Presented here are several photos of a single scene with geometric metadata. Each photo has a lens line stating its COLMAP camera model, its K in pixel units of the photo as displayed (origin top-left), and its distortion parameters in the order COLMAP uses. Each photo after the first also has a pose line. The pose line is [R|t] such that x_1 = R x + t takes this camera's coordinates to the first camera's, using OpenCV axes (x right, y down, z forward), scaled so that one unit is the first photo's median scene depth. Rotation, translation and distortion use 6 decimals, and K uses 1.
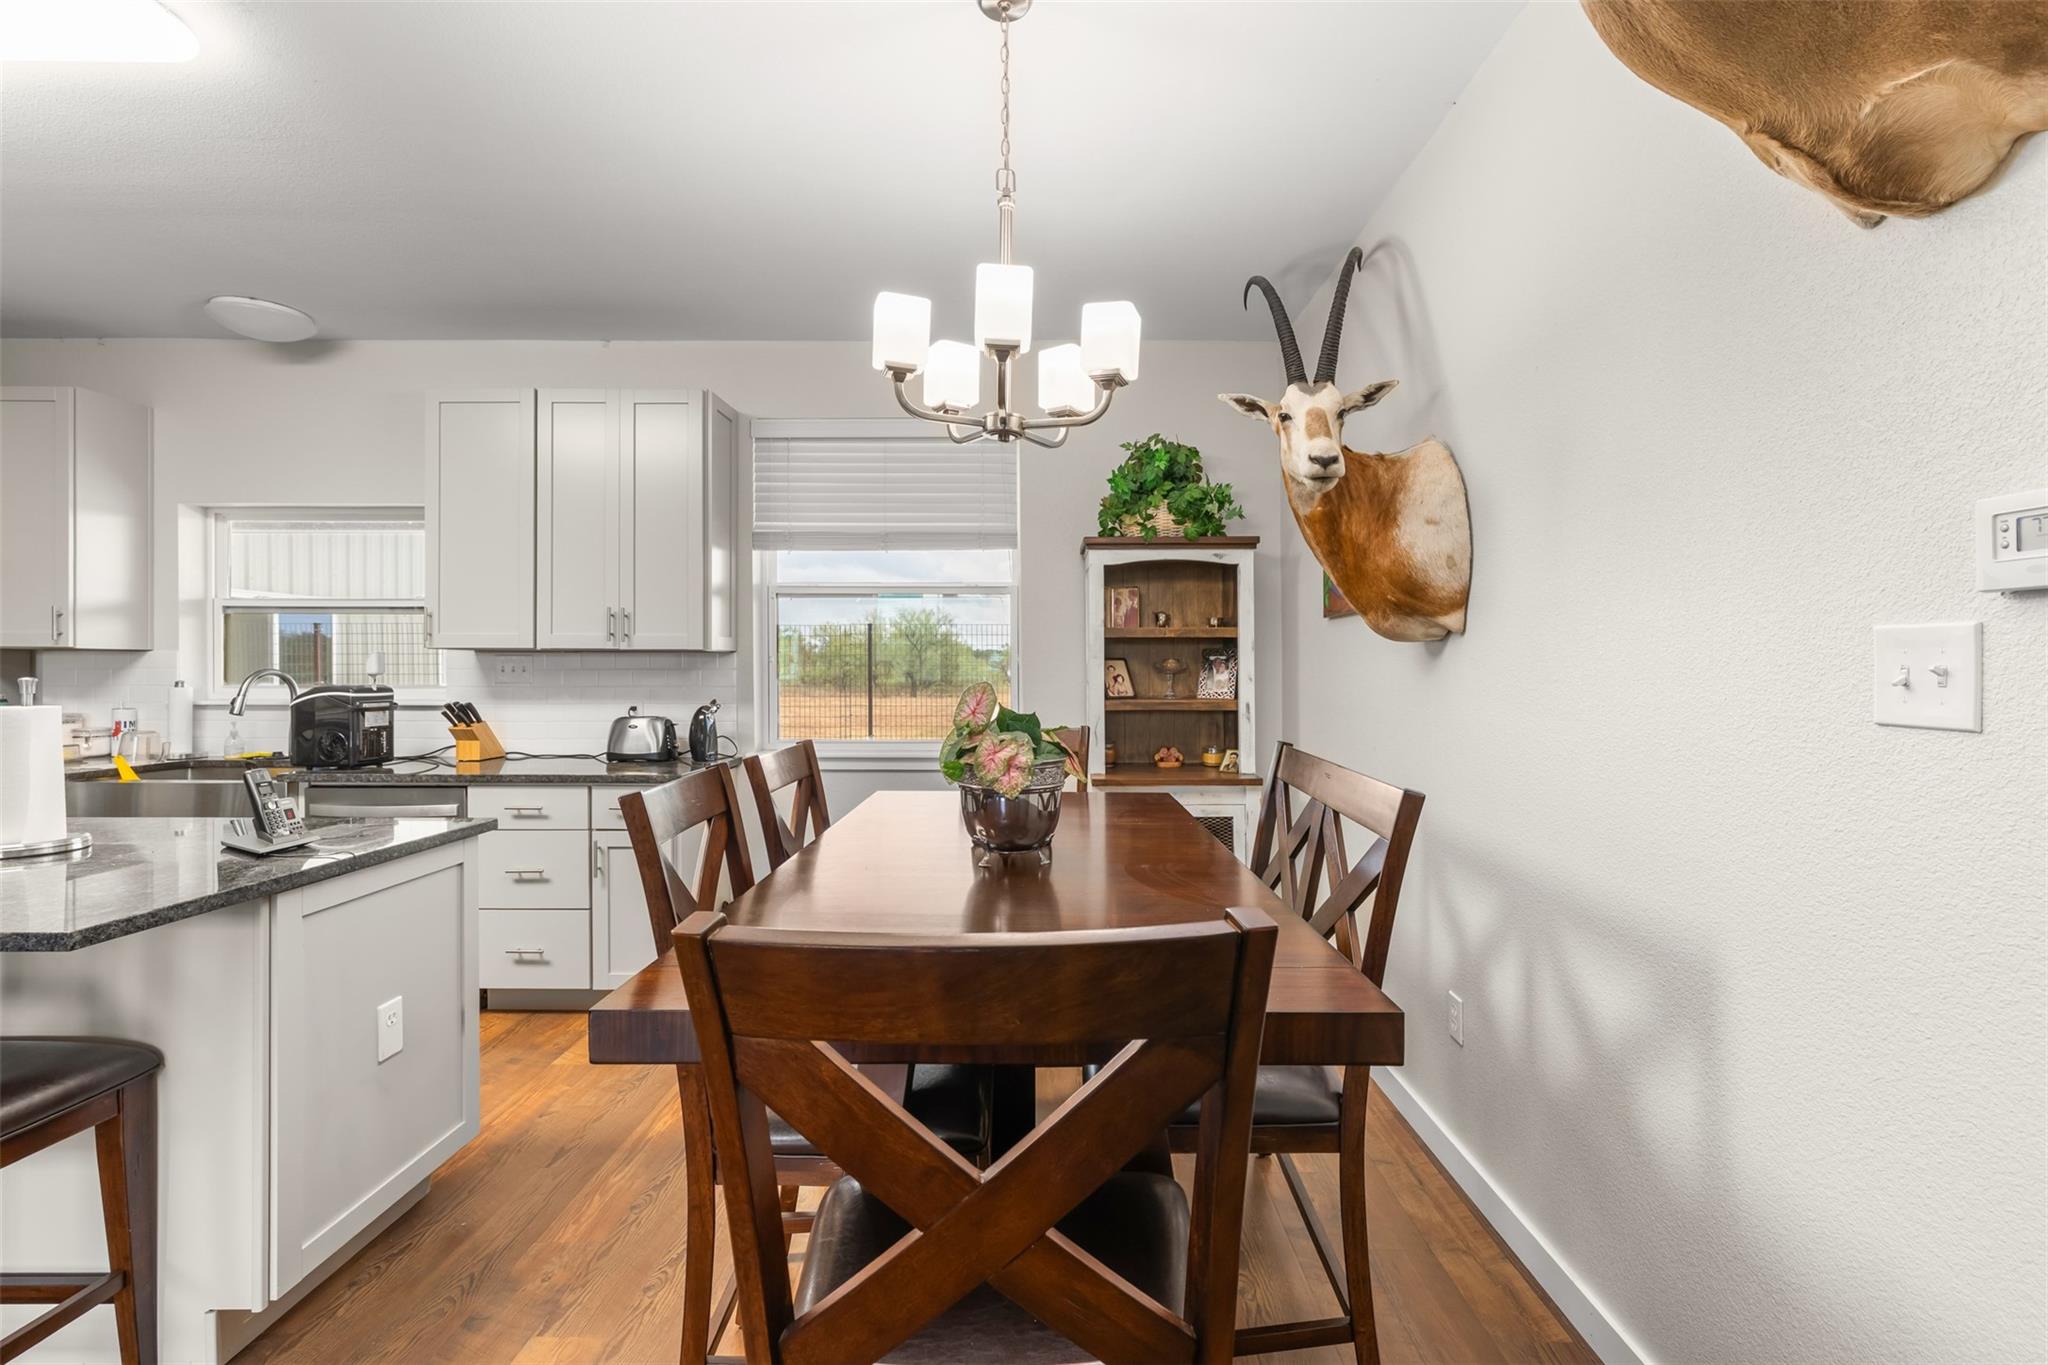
lens RADIAL K [[906.2, 0, 1049.6], [0, 906.2, 655.3], [0, 0, 1]] dist [0.012566, 0.000332]
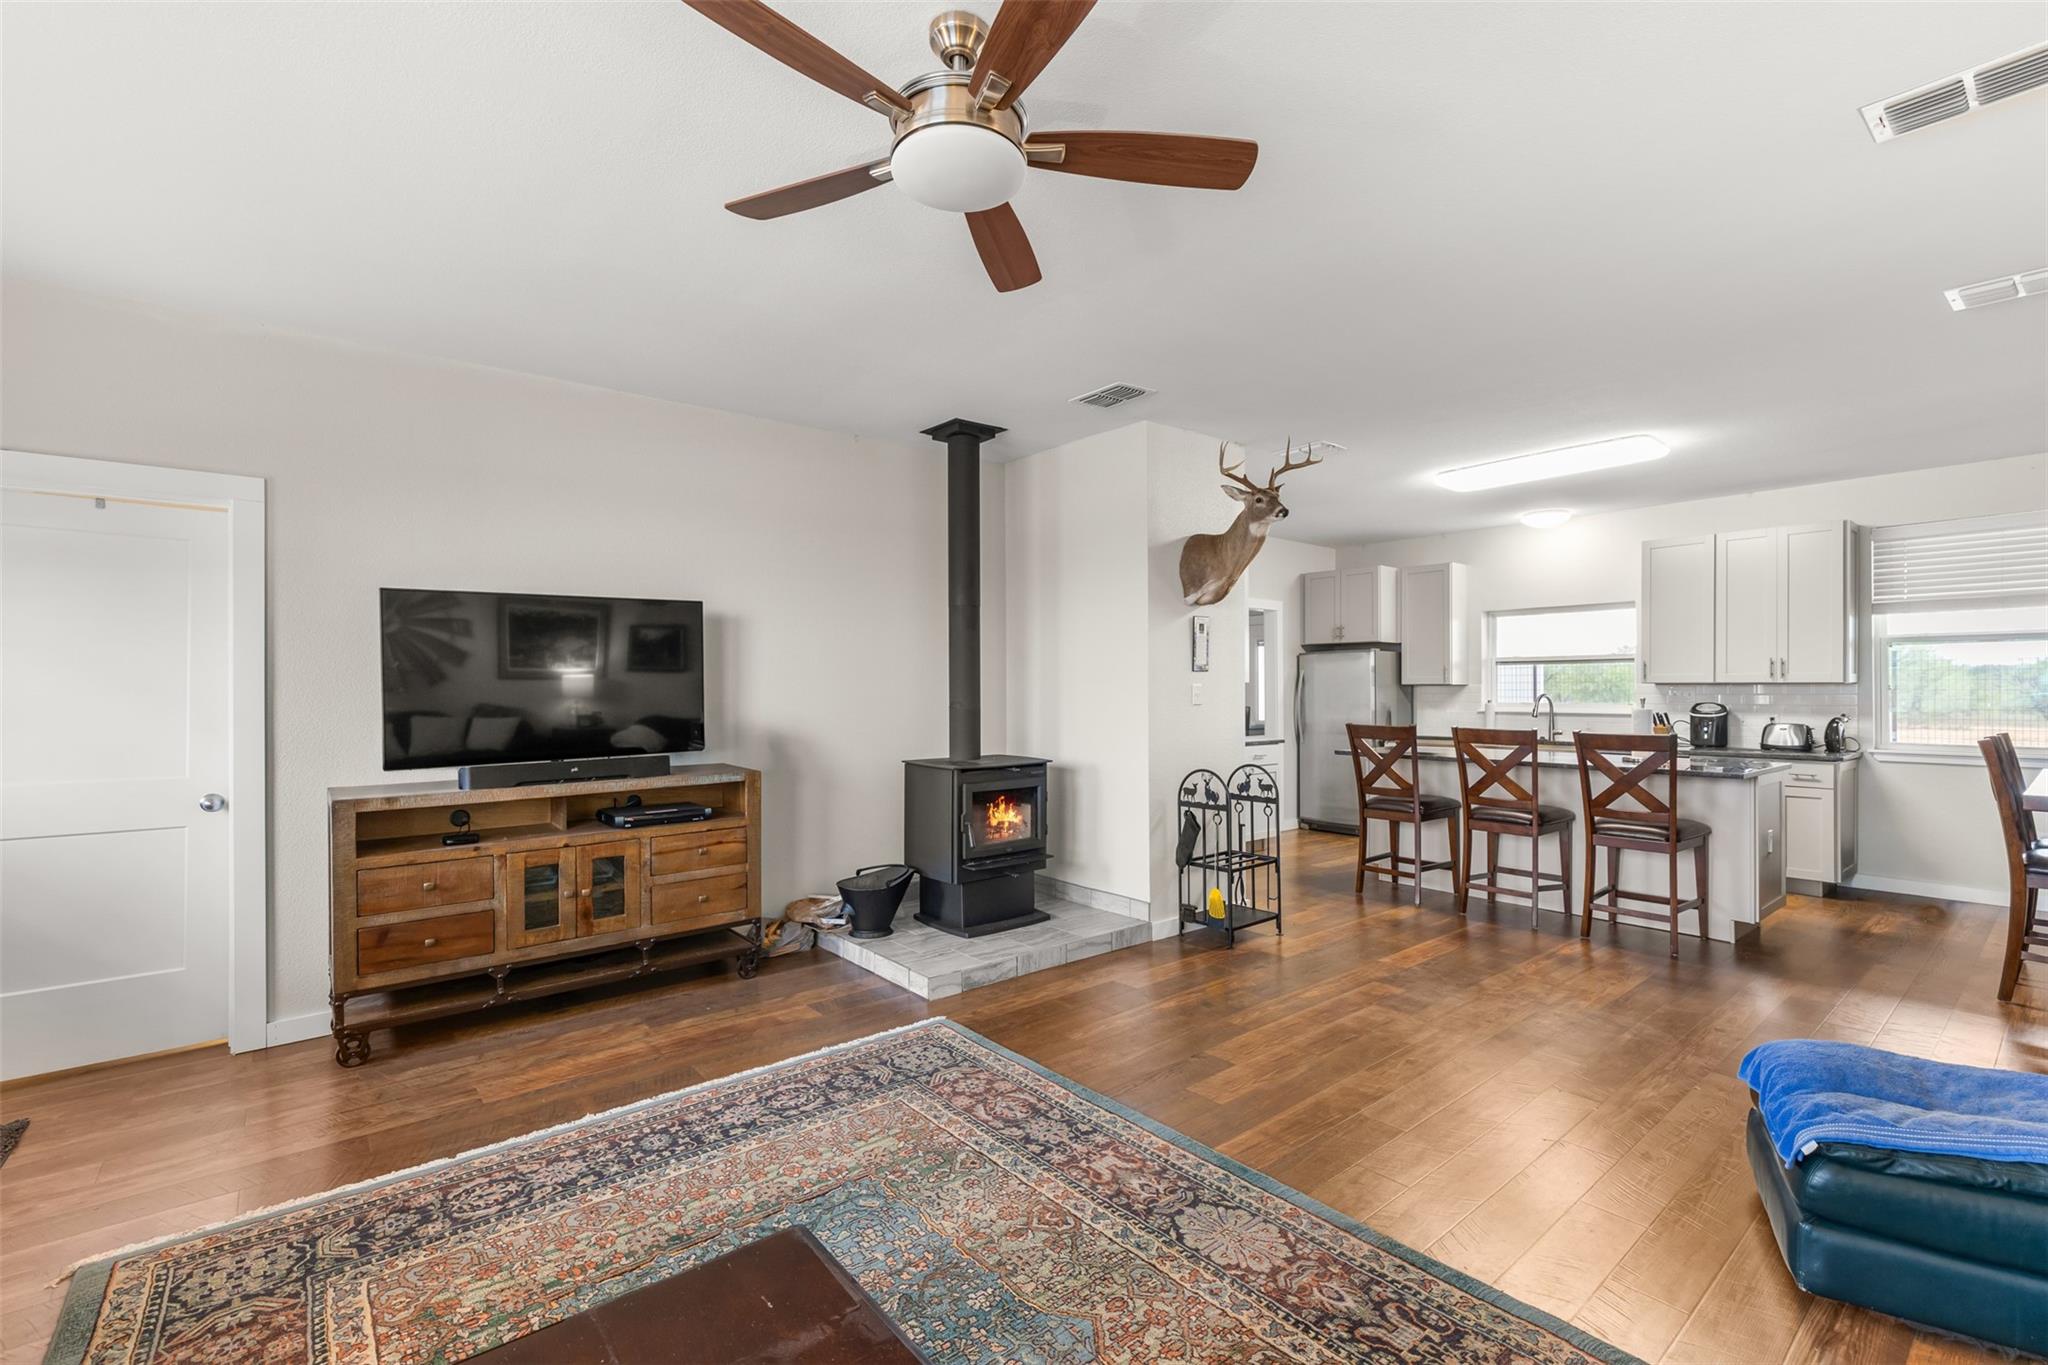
lens RADIAL K [[891.4, 0, 1036.1], [0, 891.4, 696.2], [0, 0, 1]] dist [0.002244, 0.000539]
pose [[0.632833, 0.000924, -0.774288, -0.062416], [0.012591, 0.999855, 0.011483, -0.018104], [0.774186, -0.017016, 0.632729, -1.107784]]
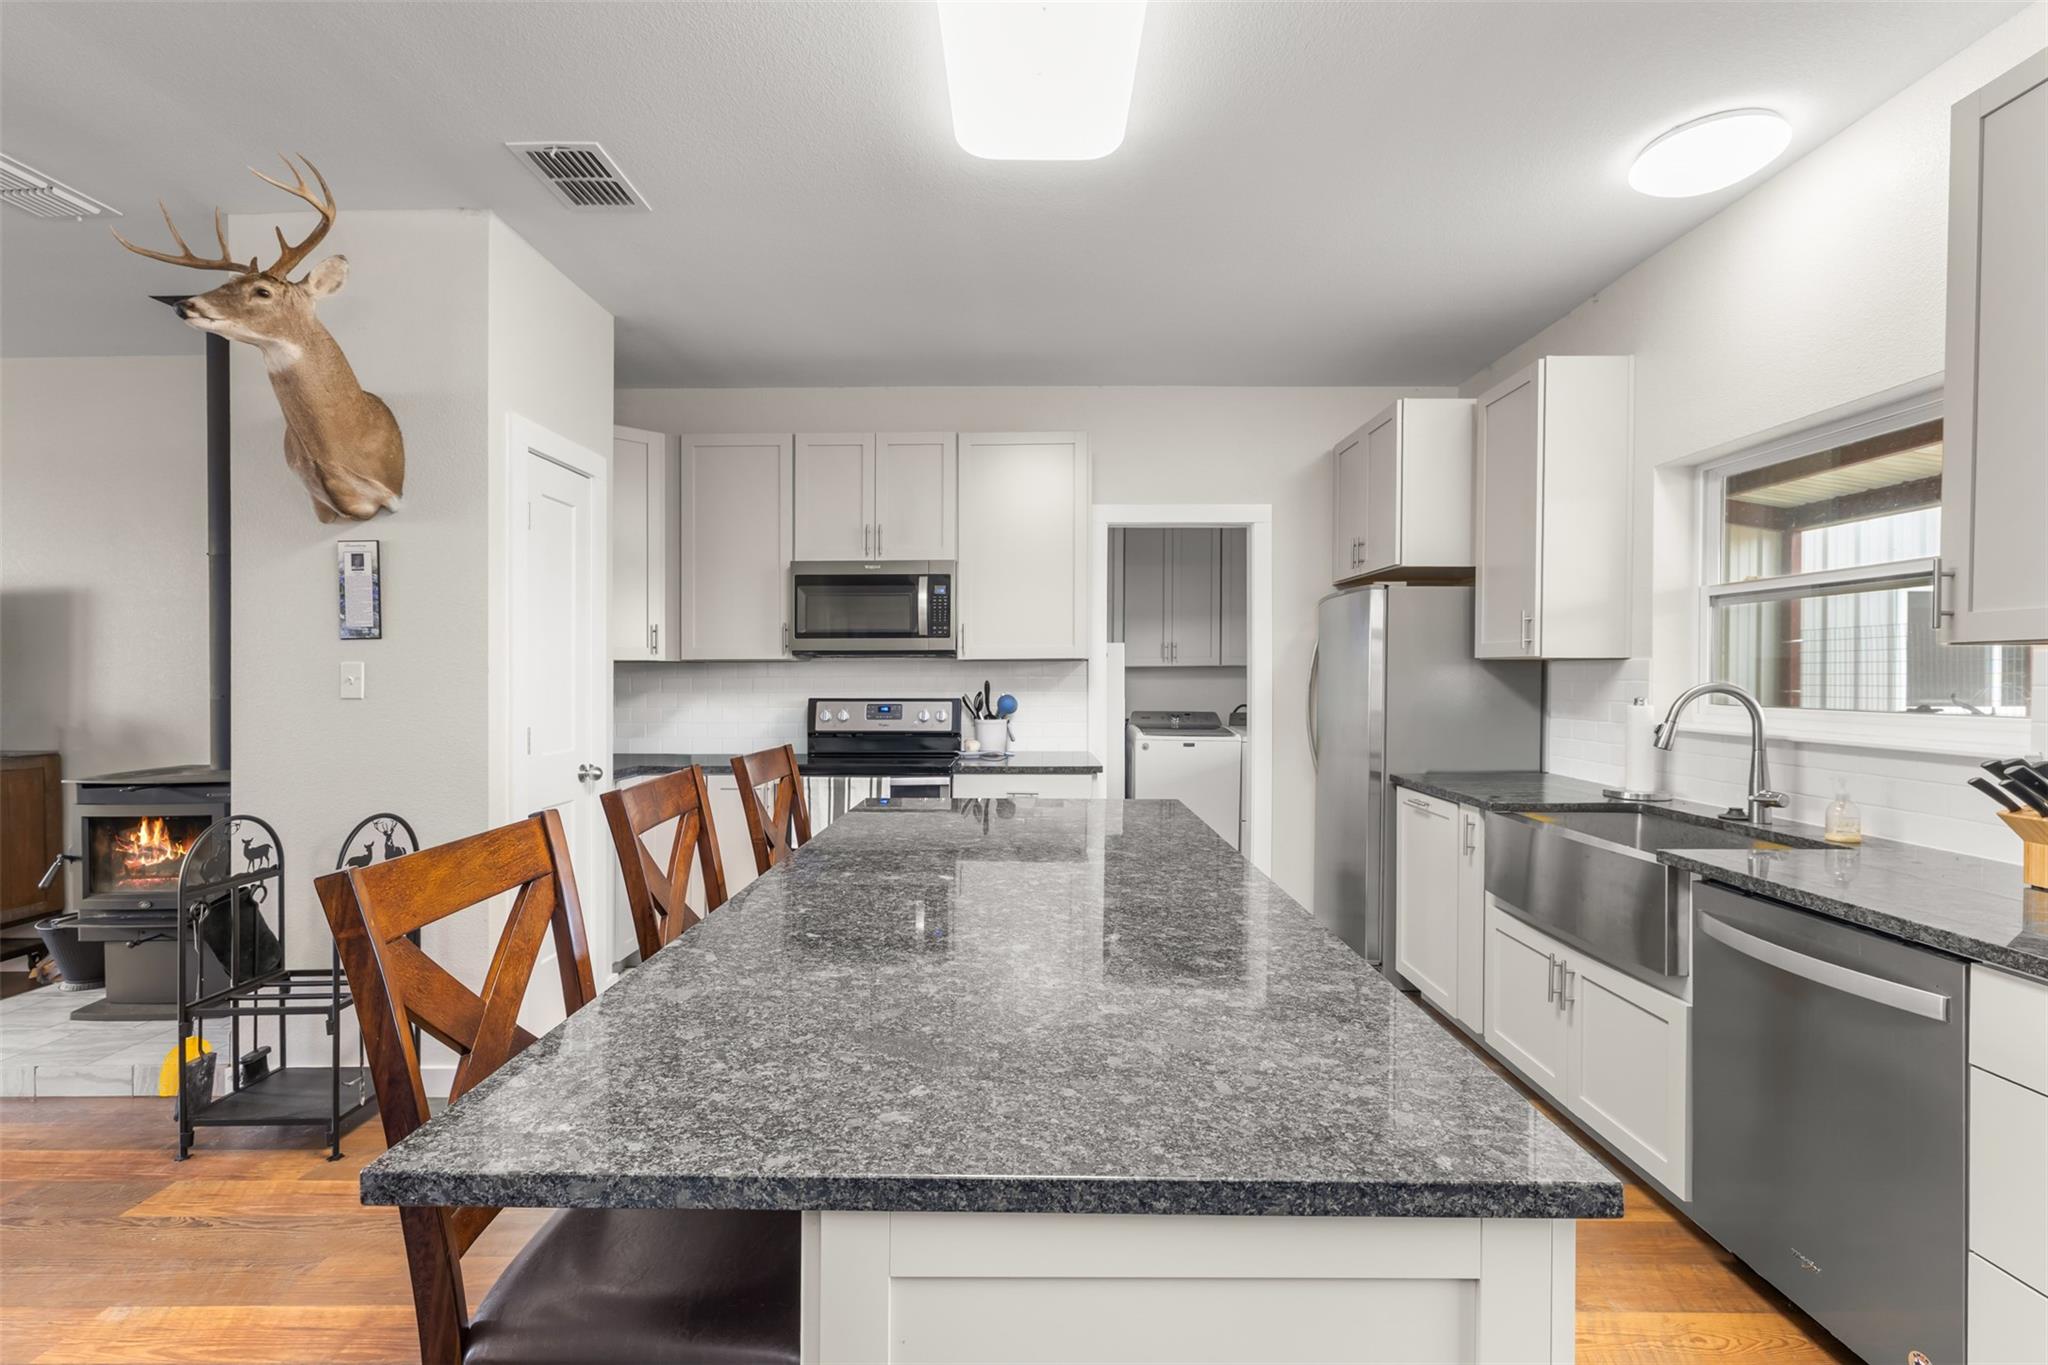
lens RADIAL K [[899.0, 0, 1033.5], [0, 899.0, 680.5], [0, 0, 1]] dist [0.008300, 0.000530]
pose [[-0.010724, 0.005865, -0.999925, -0.184723], [0.014773, 0.999875, 0.005707, 0.002114], [0.999833, -0.014711, -0.010809, 0.498137]]
